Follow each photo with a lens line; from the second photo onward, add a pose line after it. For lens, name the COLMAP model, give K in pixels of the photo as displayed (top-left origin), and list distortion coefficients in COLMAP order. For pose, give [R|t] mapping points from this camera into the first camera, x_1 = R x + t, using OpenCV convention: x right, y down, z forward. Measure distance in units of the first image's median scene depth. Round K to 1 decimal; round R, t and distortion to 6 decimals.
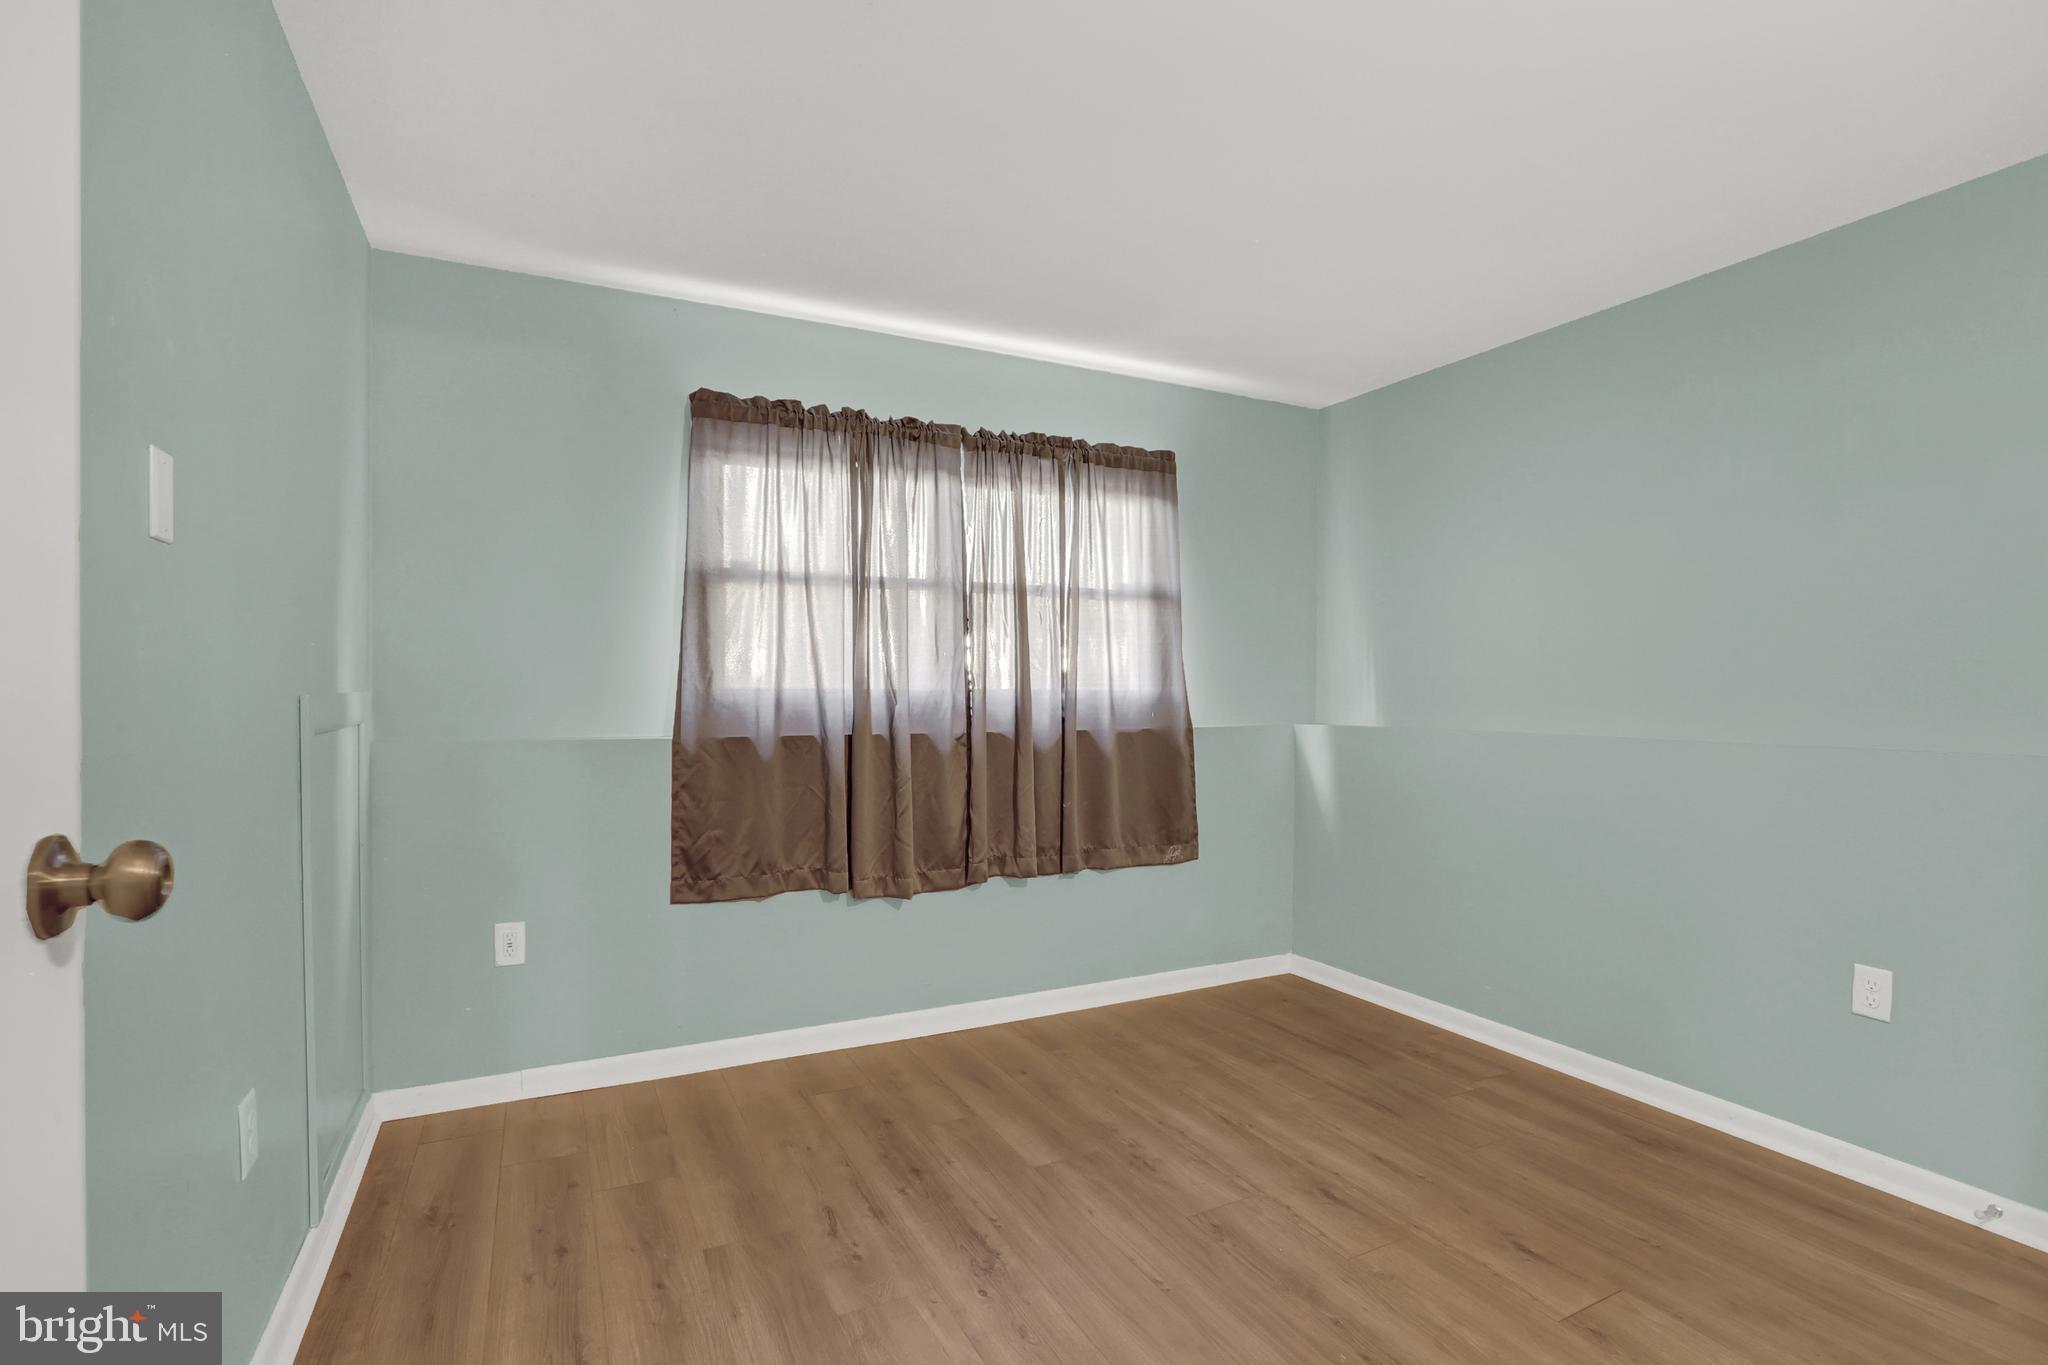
lens RADIAL K [[972.3, 0, 1024.0], [0, 972.3, 682.5], [0, 0, 1]] dist [-0.001775, 0.000016]
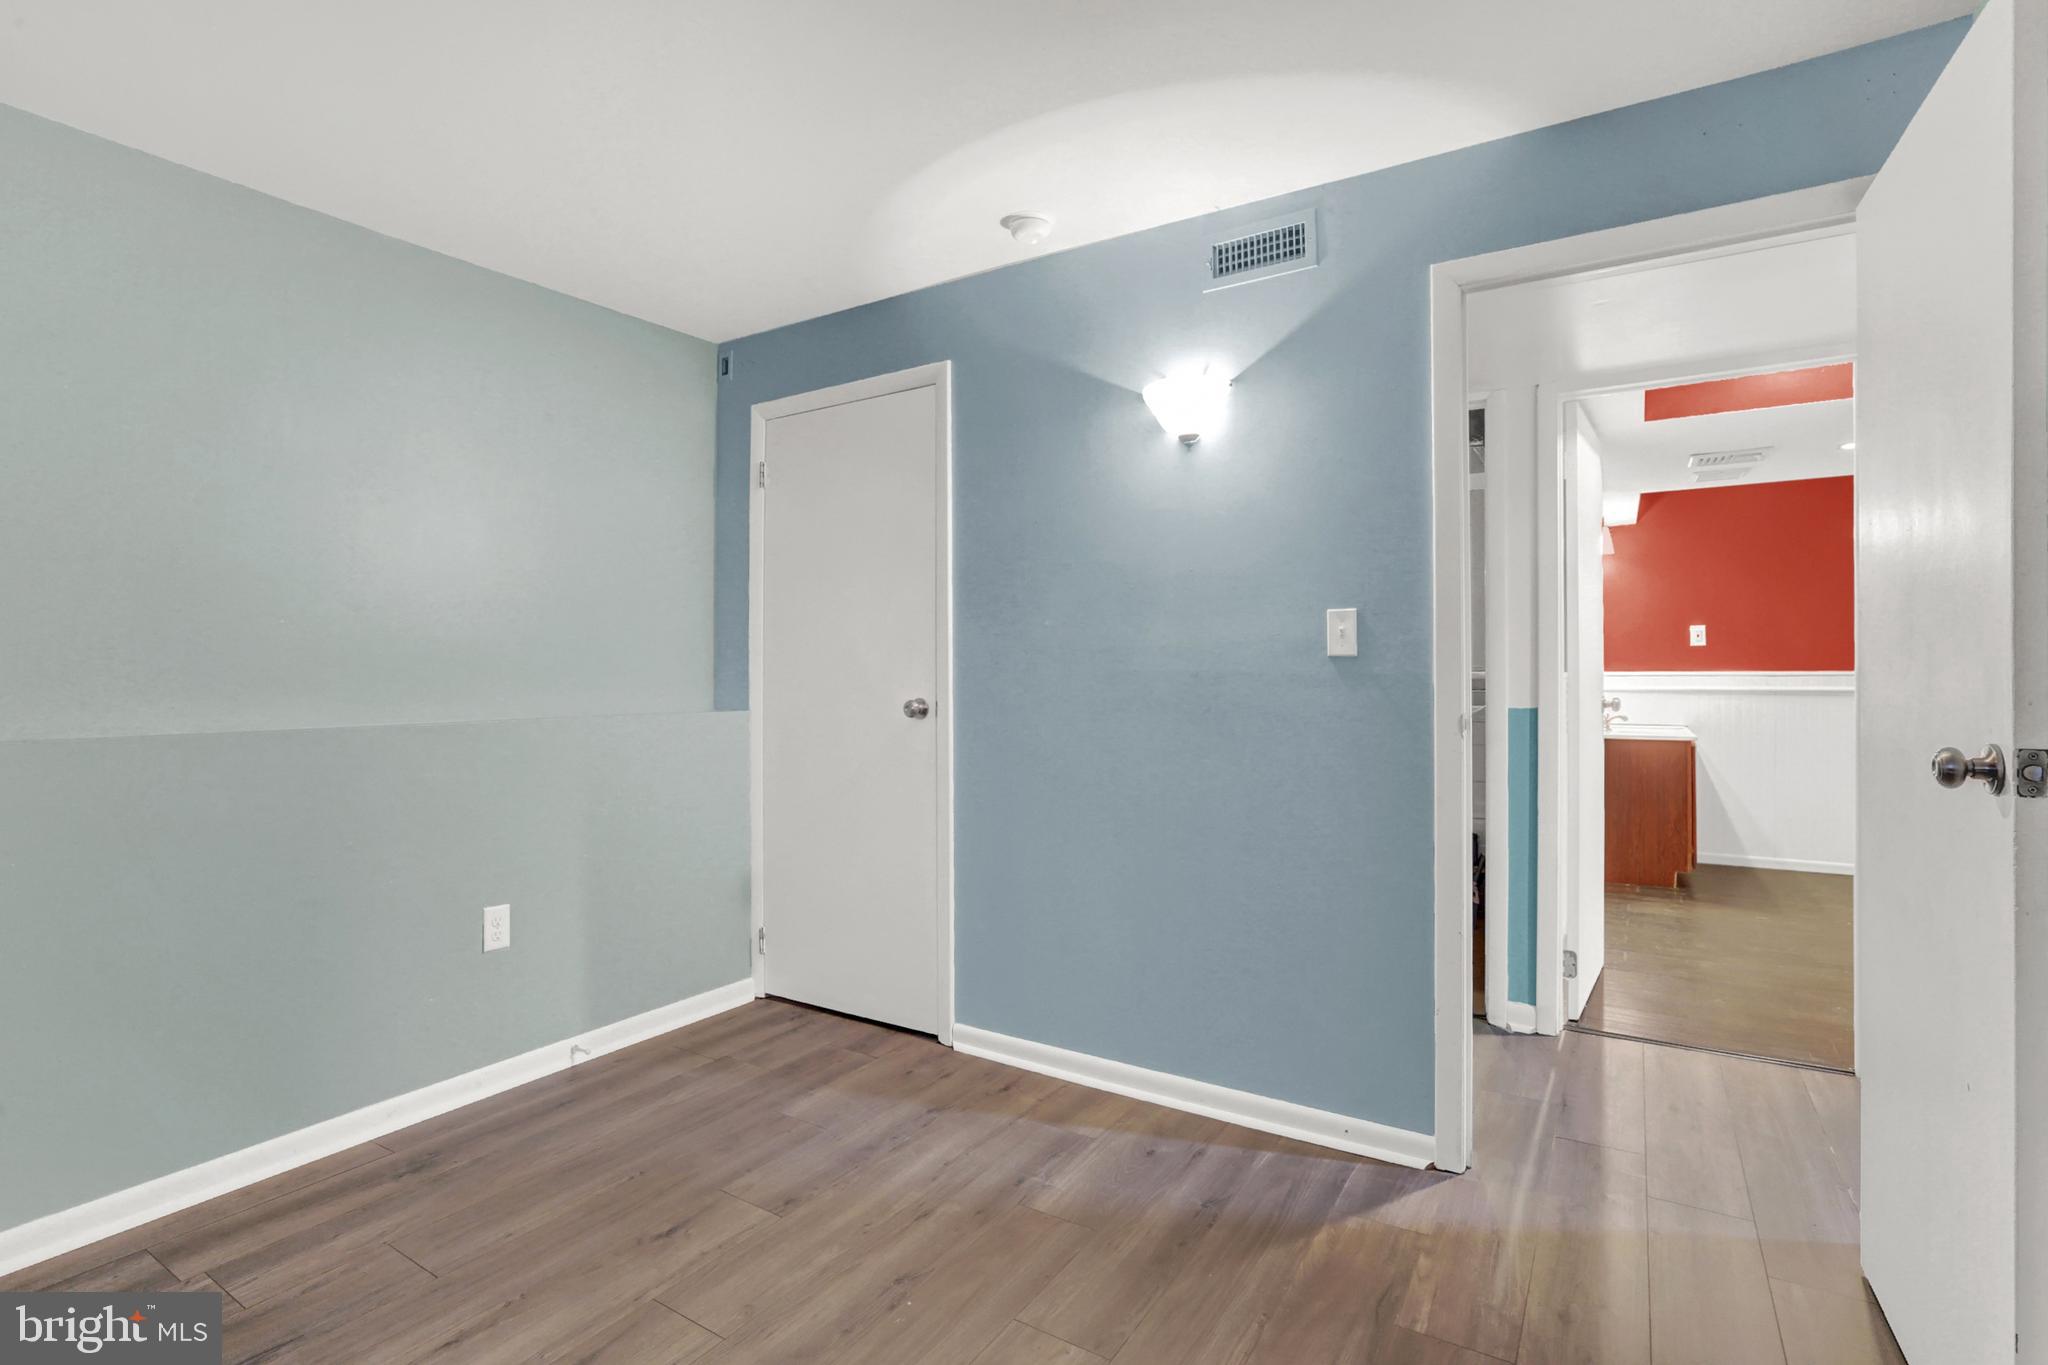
lens RADIAL K [[972.3, 0, 1024.0], [0, 972.3, 682.5], [0, 0, 1]] dist [-0.001775, 0.000016]
pose [[-0.505902, -0.005816, 0.862571, -0.496835], [-0.003907, 0.999982, 0.004452, 0.018268], [-0.862582, -0.001118, -0.505916, 1.143729]]
